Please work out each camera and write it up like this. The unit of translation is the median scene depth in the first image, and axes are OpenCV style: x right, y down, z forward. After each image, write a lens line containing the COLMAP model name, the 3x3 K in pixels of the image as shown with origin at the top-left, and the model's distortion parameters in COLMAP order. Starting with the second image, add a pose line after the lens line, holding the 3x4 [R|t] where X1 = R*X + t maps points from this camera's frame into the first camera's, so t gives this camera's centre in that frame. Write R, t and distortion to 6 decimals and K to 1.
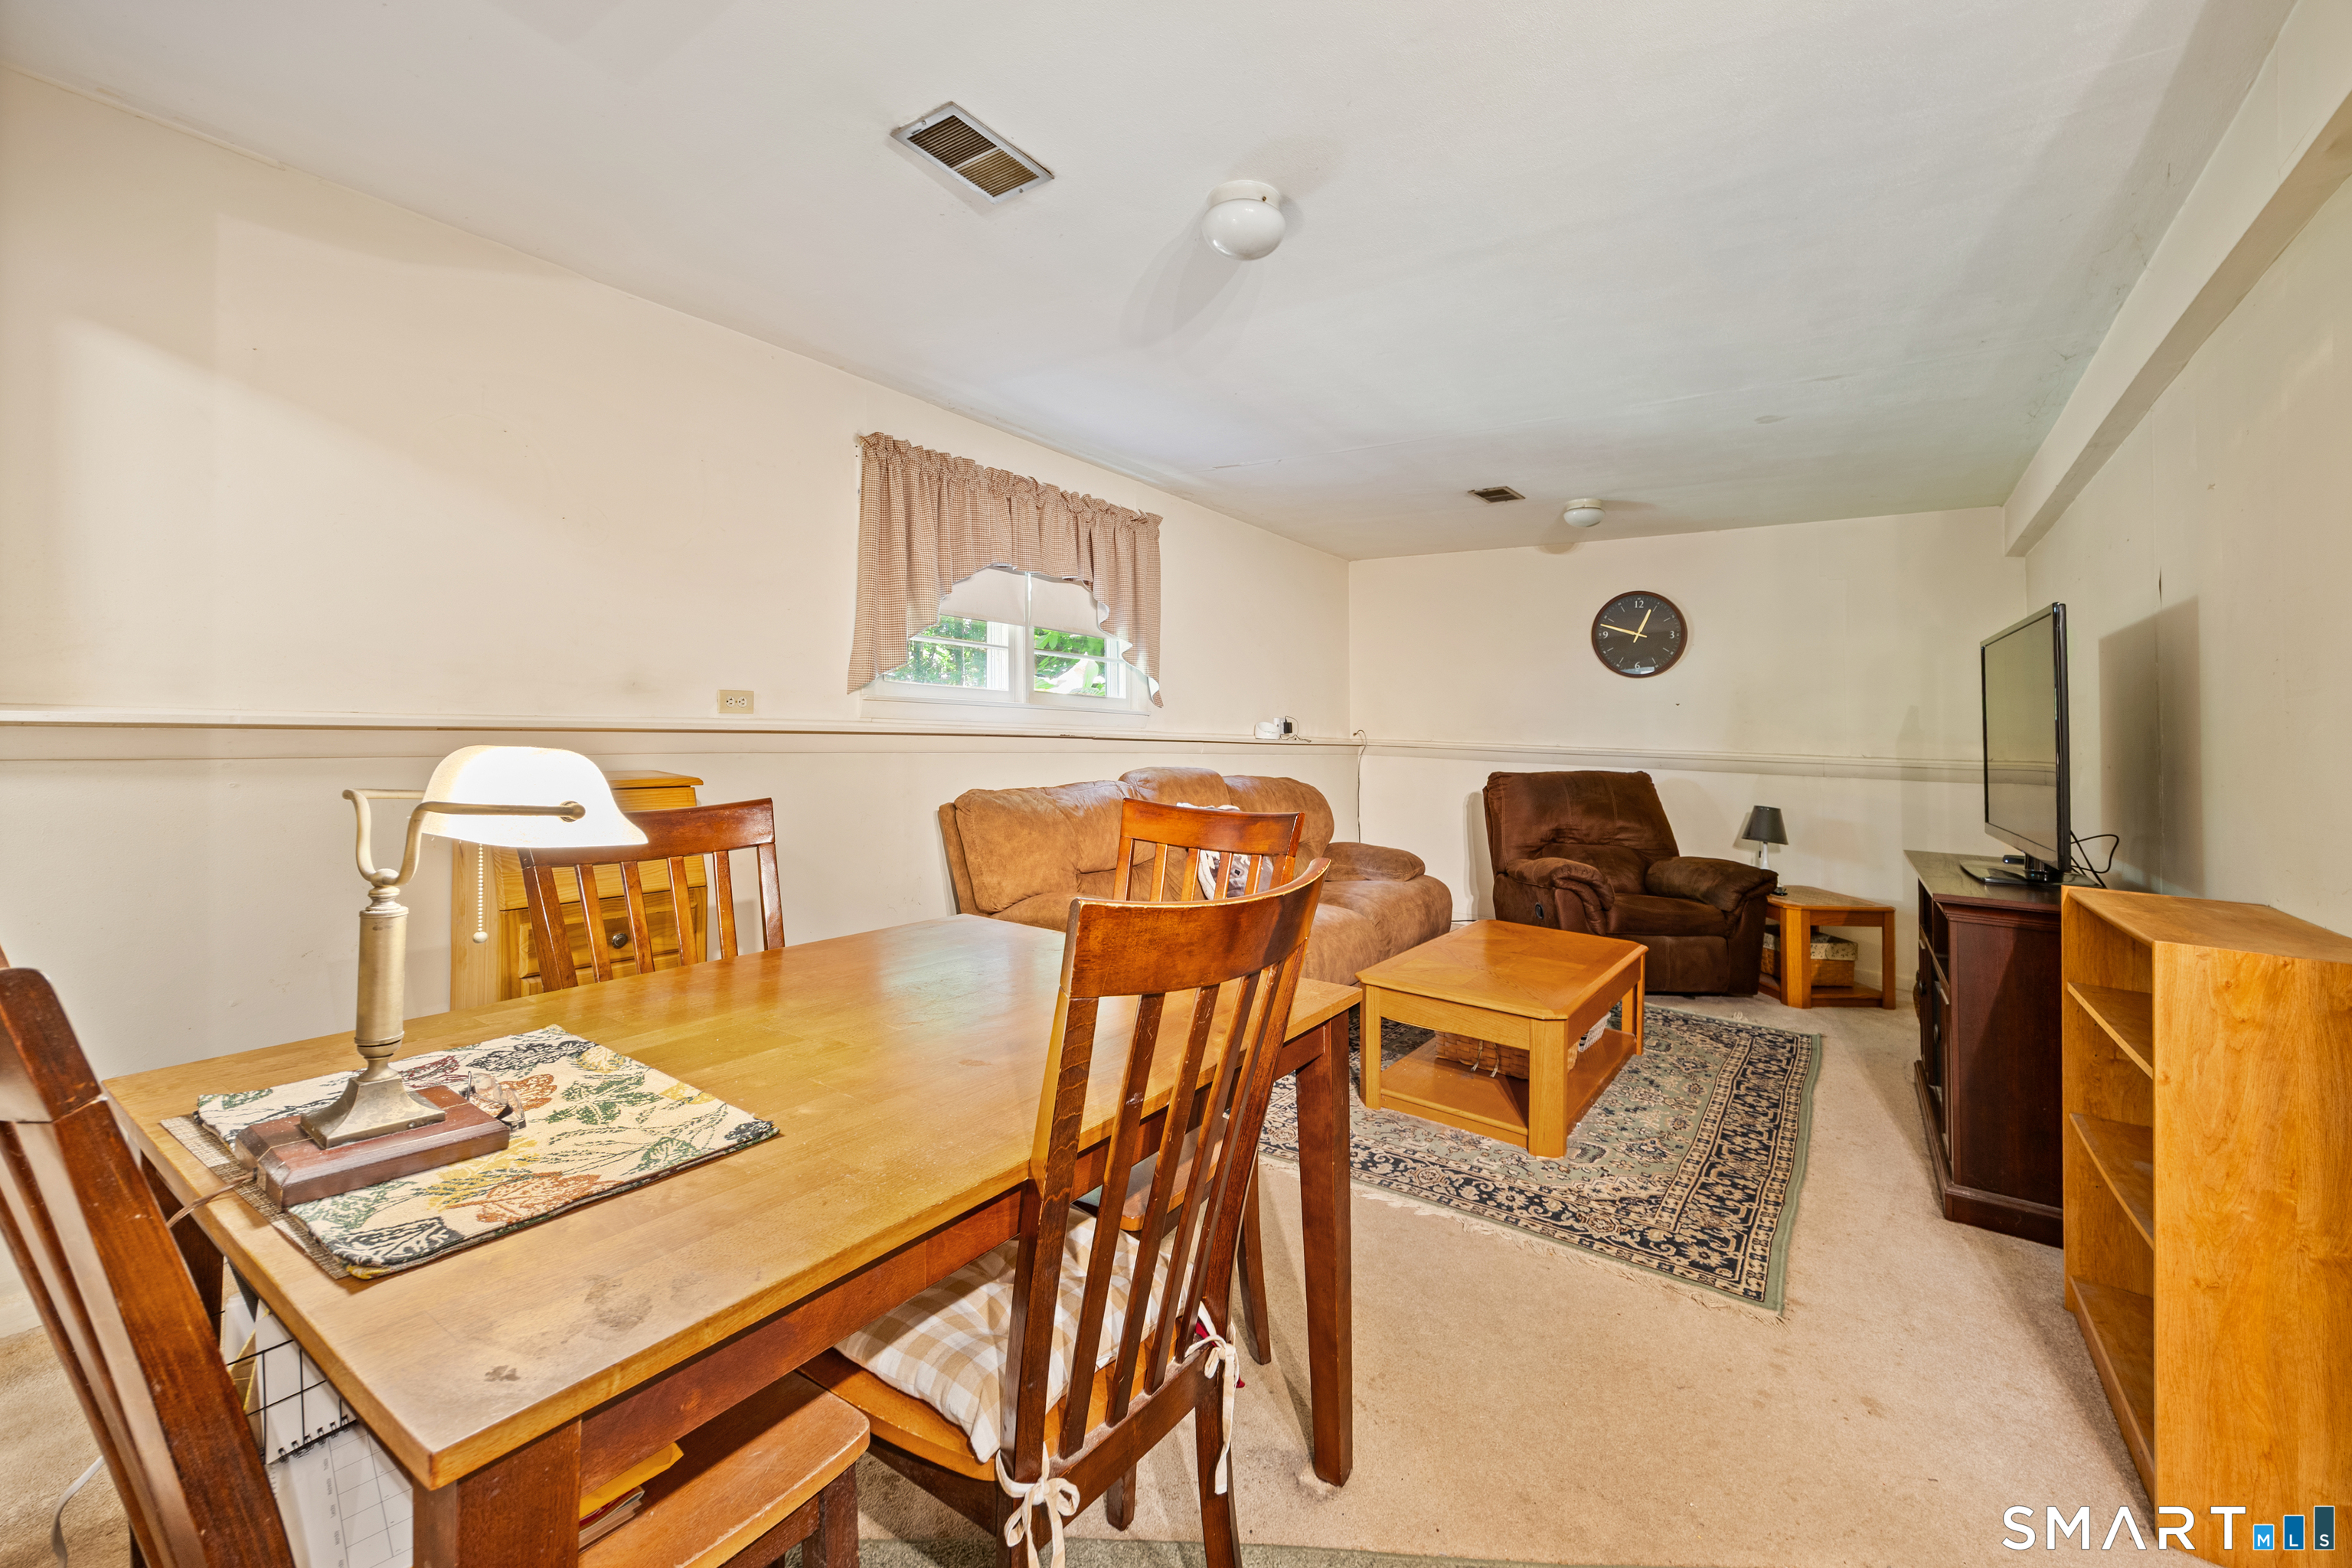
lens RADIAL K [[931.3, 0, 1204.3], [0, 931.3, 679.7], [0, 0, 1]] dist [0.004206, 0.000826]
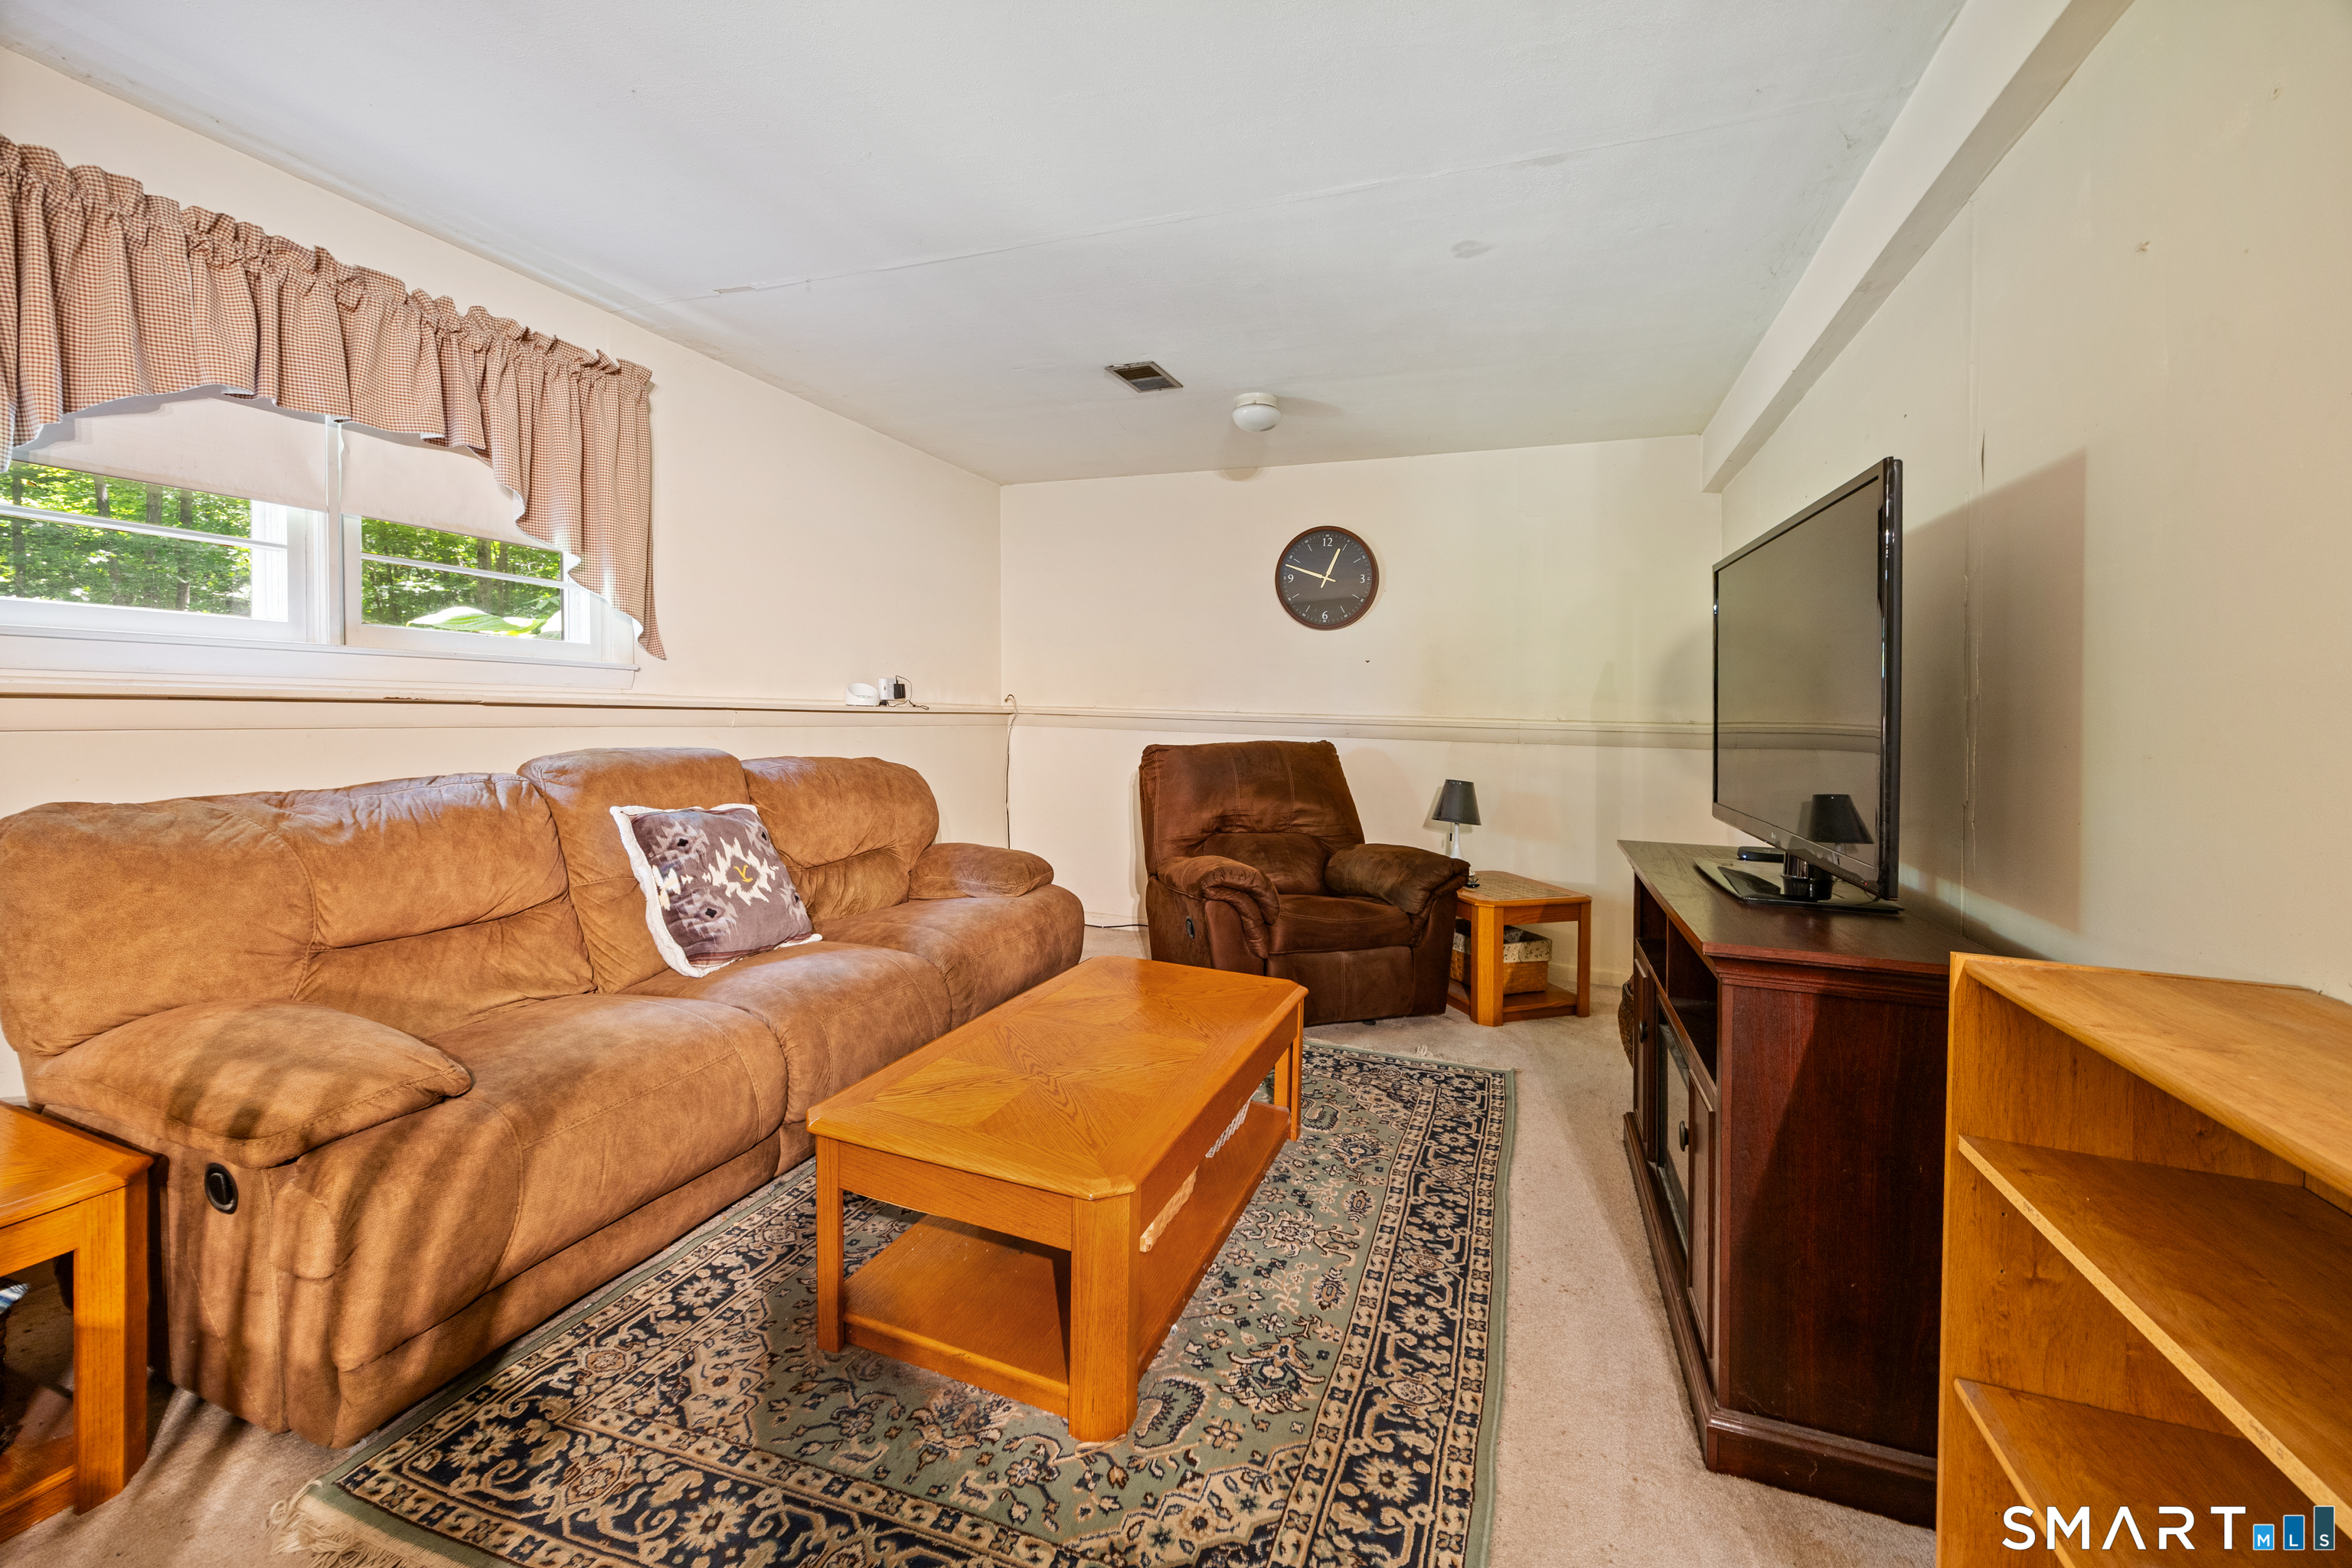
lens RADIAL K [[931.3, 0, 1187.4], [0, 931.3, 674.4], [0, 0, 1]] dist [0.004206, 0.000826]
pose [[0.967283, 0.000919, 0.253698, 0.195820], [-0.007268, 0.999683, 0.024091, 0.028402], [-0.253596, -0.025147, 0.966983, 0.323423]]
